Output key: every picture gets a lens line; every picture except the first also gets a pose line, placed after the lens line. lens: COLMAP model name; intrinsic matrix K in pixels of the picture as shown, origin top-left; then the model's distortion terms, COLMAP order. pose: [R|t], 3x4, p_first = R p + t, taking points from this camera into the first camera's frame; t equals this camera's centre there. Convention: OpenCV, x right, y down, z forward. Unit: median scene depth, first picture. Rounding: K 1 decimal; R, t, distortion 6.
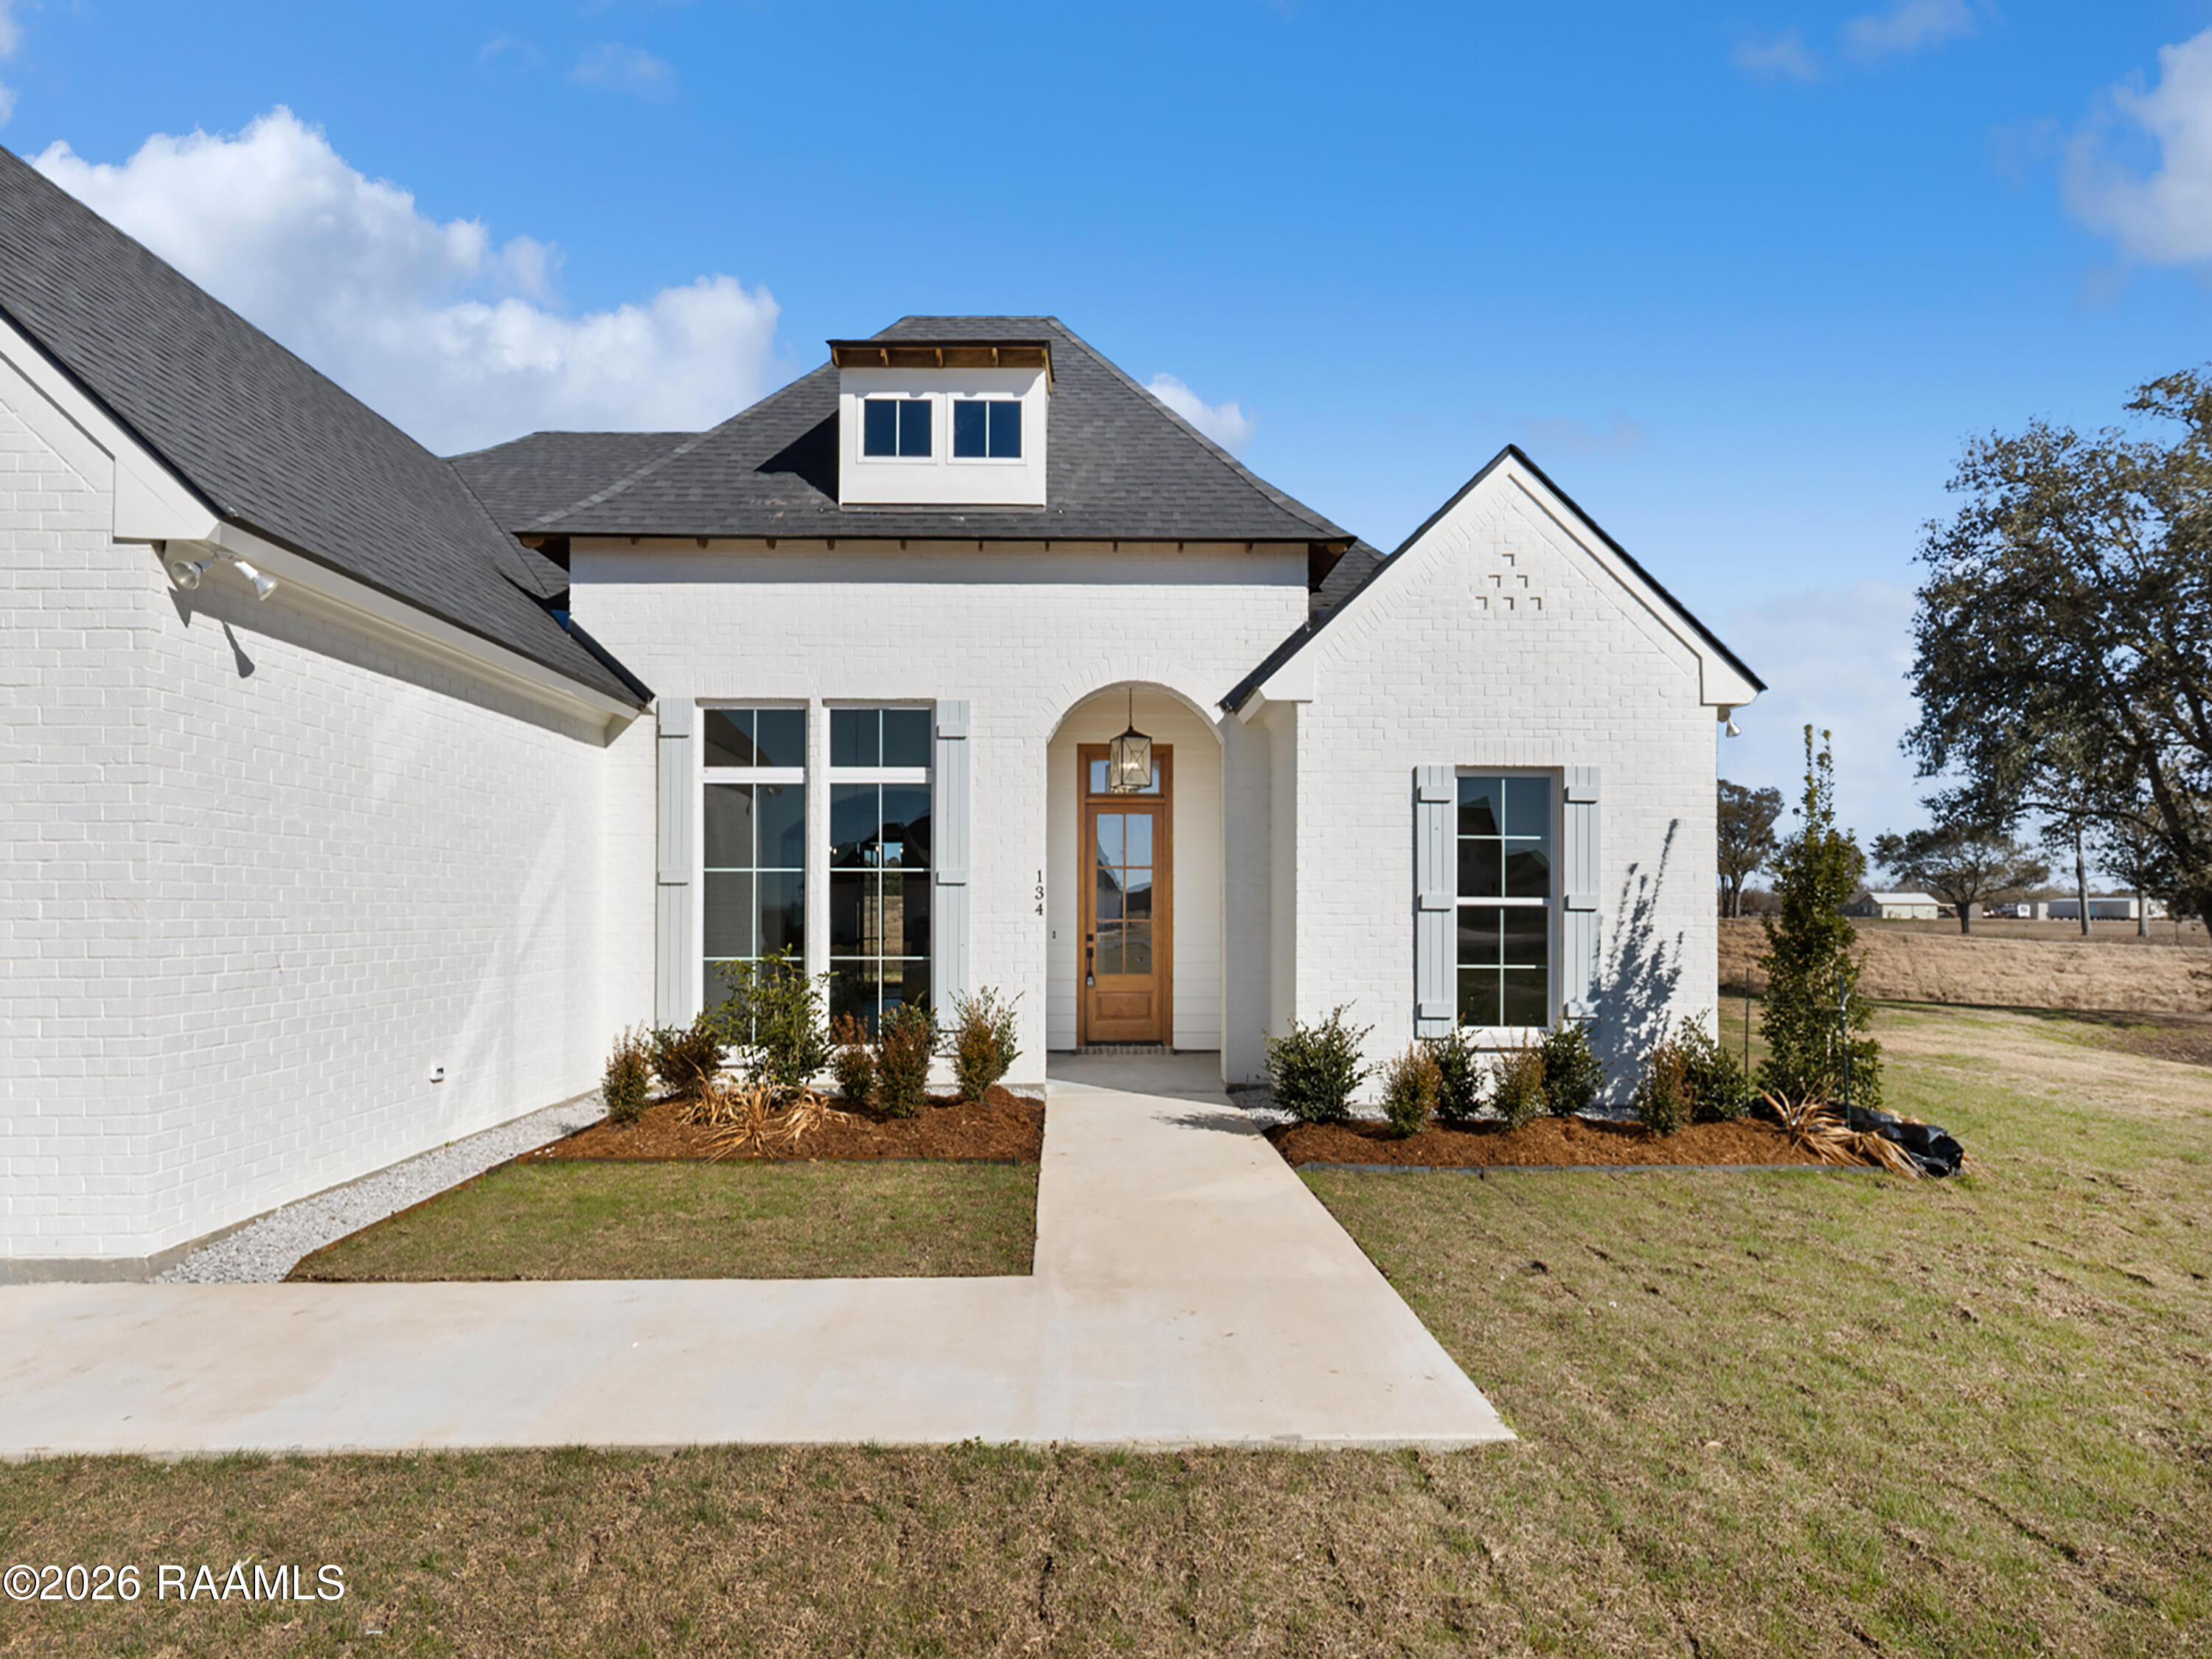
lens RADIAL K [[1155.3, 0, 1098.8], [0, 1155.3, 882.8], [0, 0, 1]] dist [-0.002275, -0.000385]
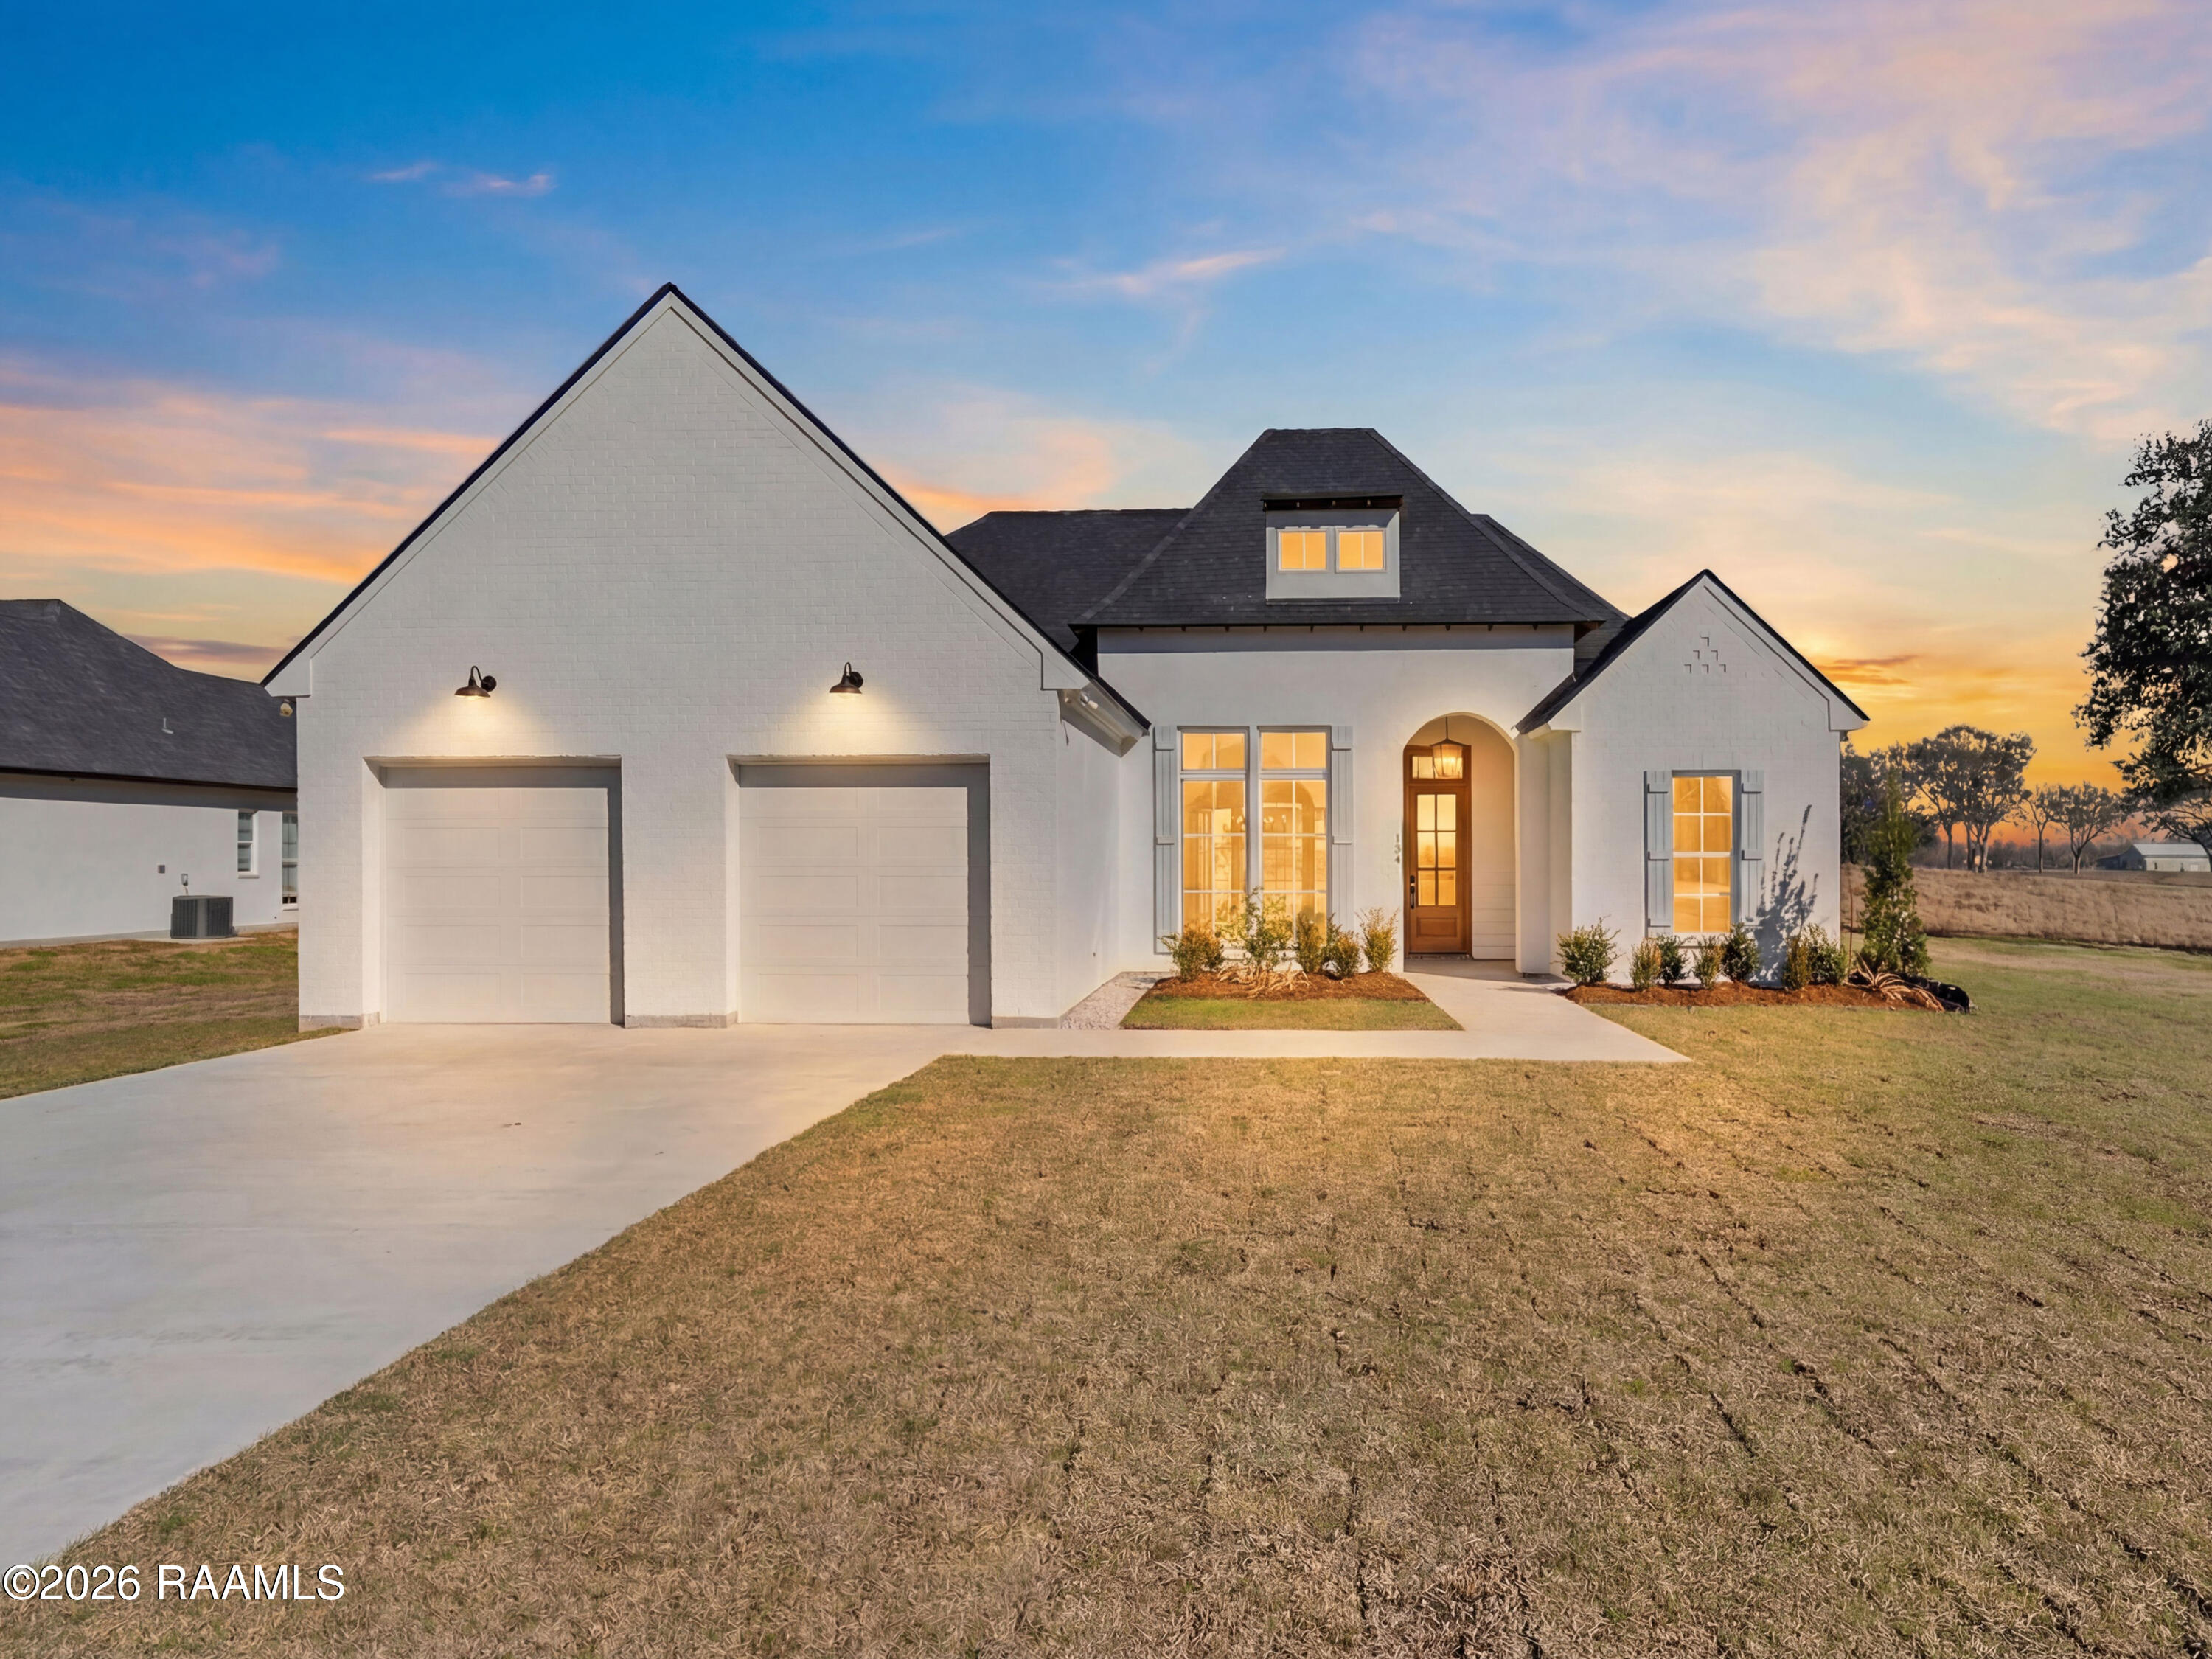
lens RADIAL K [[1205.8, 0, 1215.0], [0, 1205.8, 833.4], [0, 0, 1]] dist [-0.004088, -0.000867]
pose [[0.997561, -0.003645, -0.069703, -0.204106], [0.003516, 0.999992, -0.001972, -0.011535], [0.069710, 0.001722, 0.997566, -0.701485]]
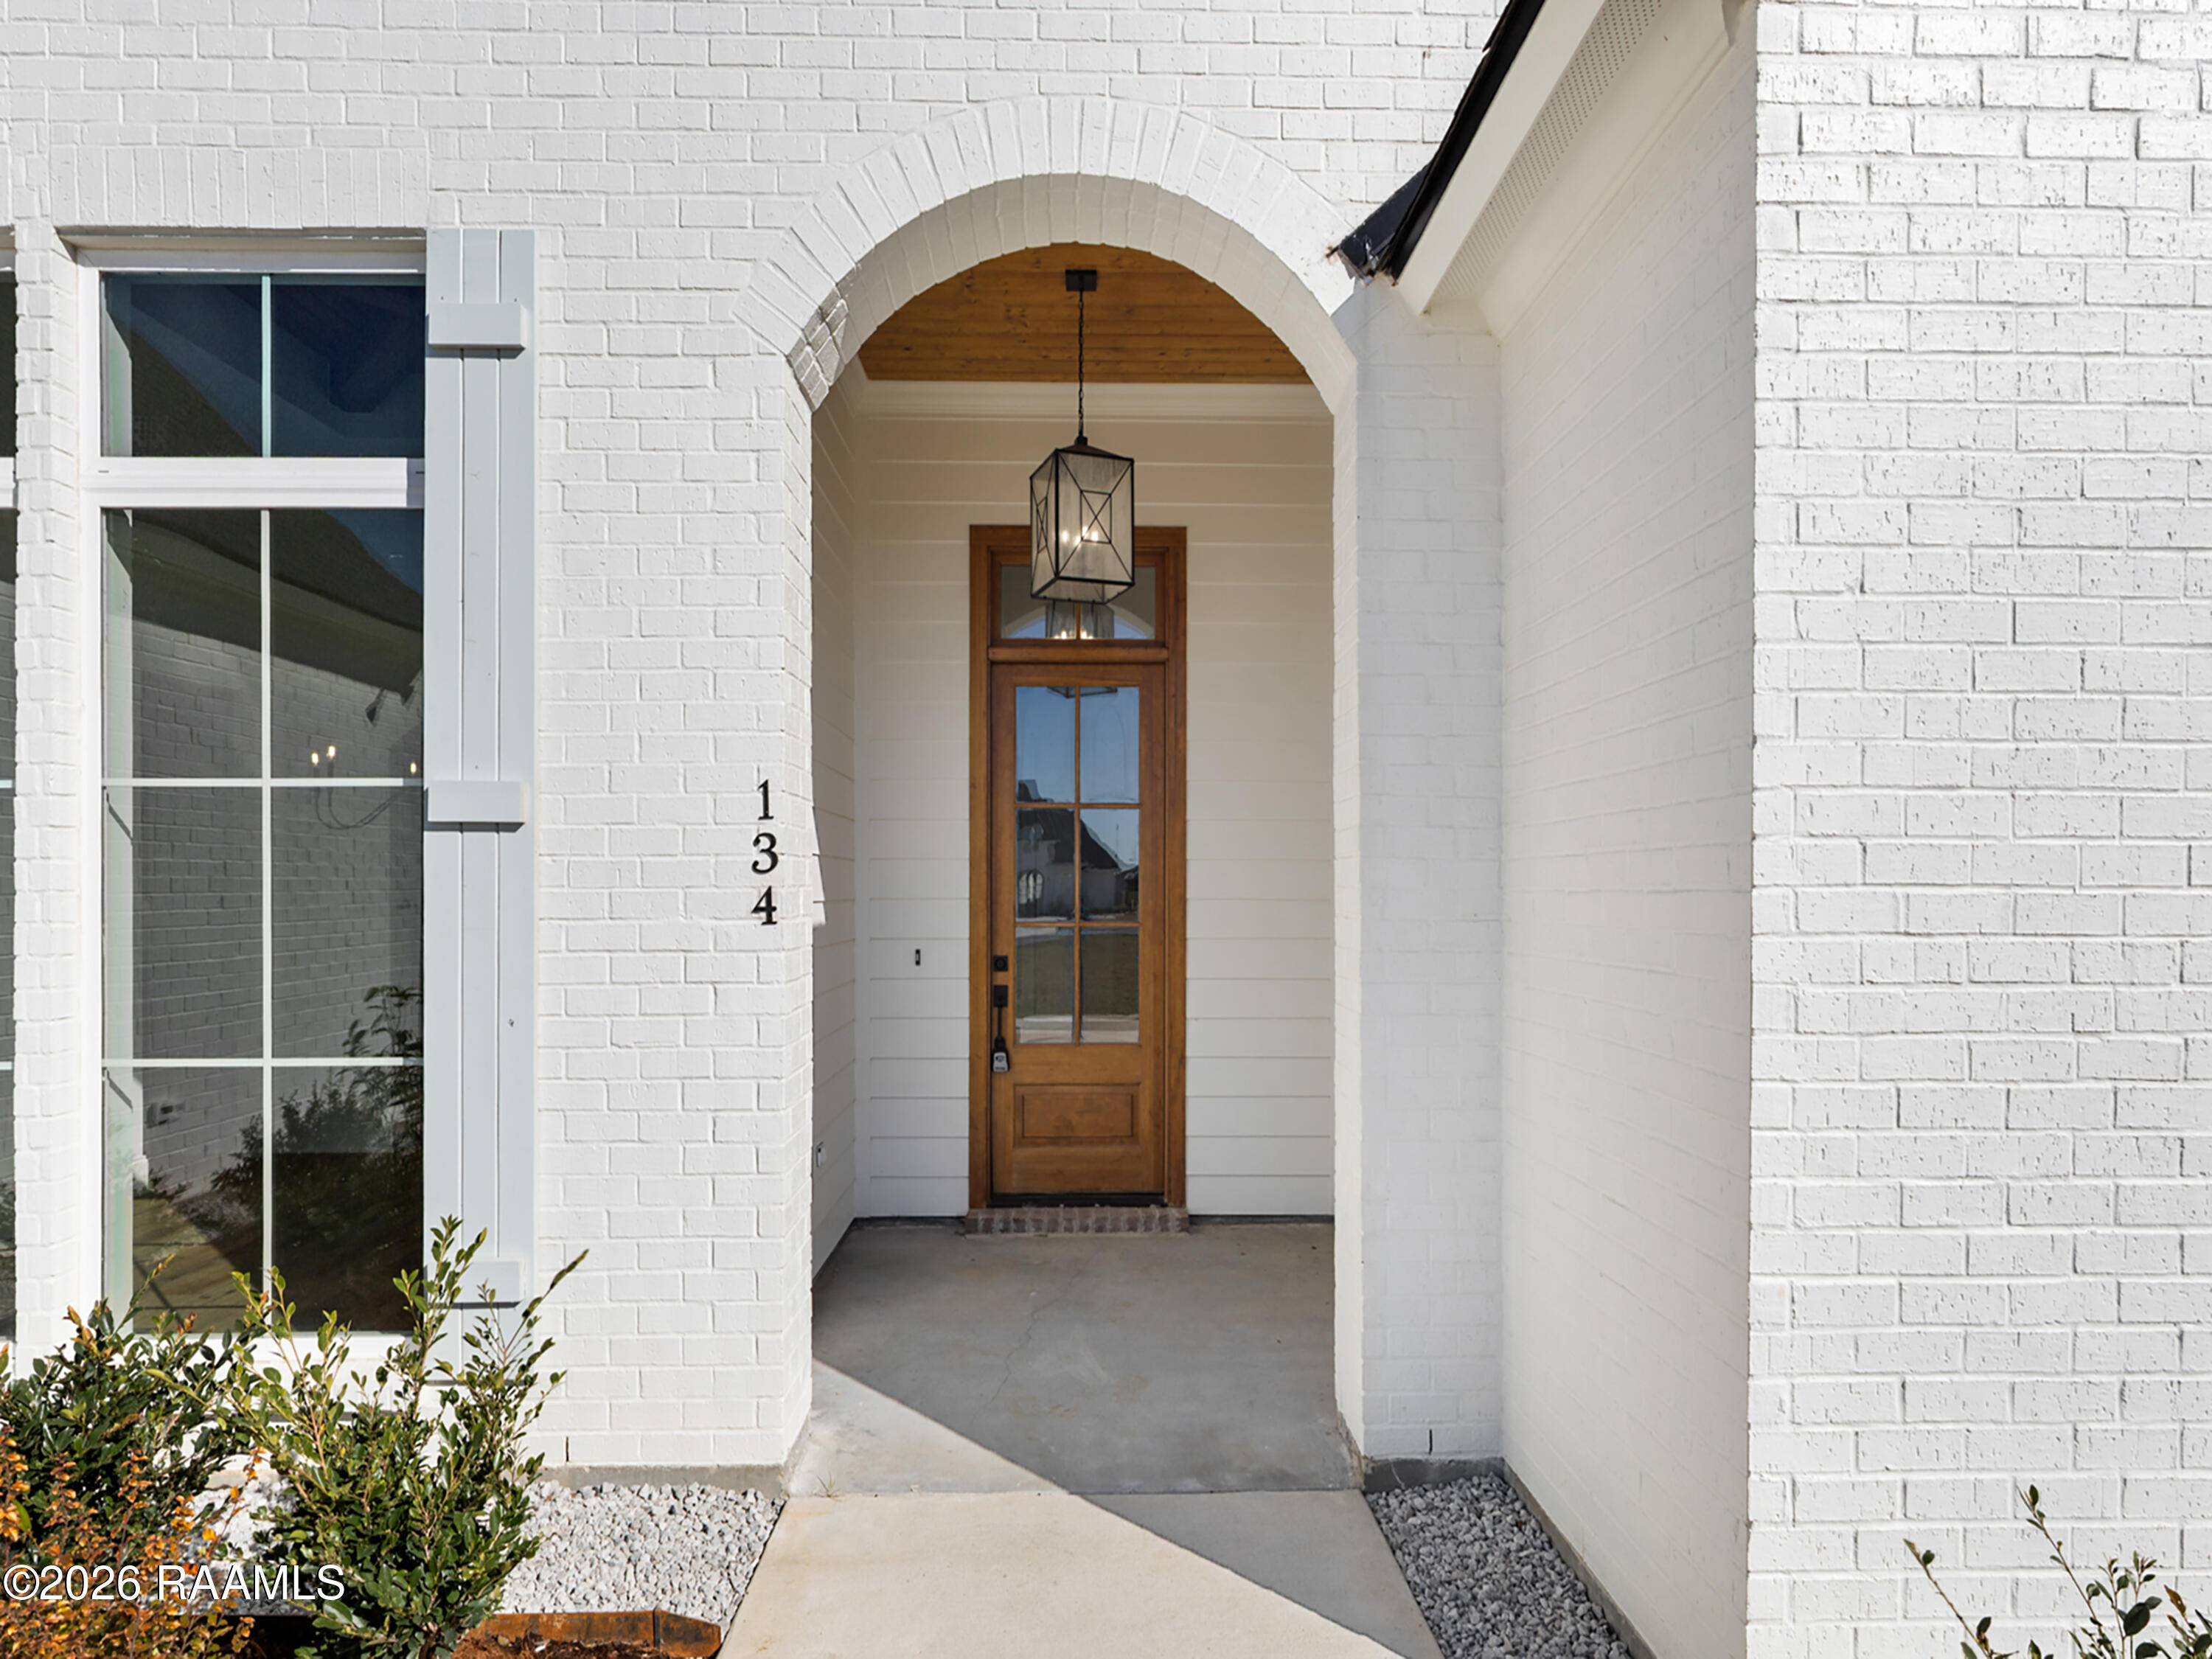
lens RADIAL K [[1178.0, 0, 1109.8], [0, 1178.0, 880.3], [0, 0, 1]] dist [0.003408, 0.000841]
pose [[0.999973, -0.001737, 0.007096, 0.043577], [0.001633, 0.999891, 0.014640, 0.012464], [-0.007121, -0.014628, 0.999868, 0.750146]]
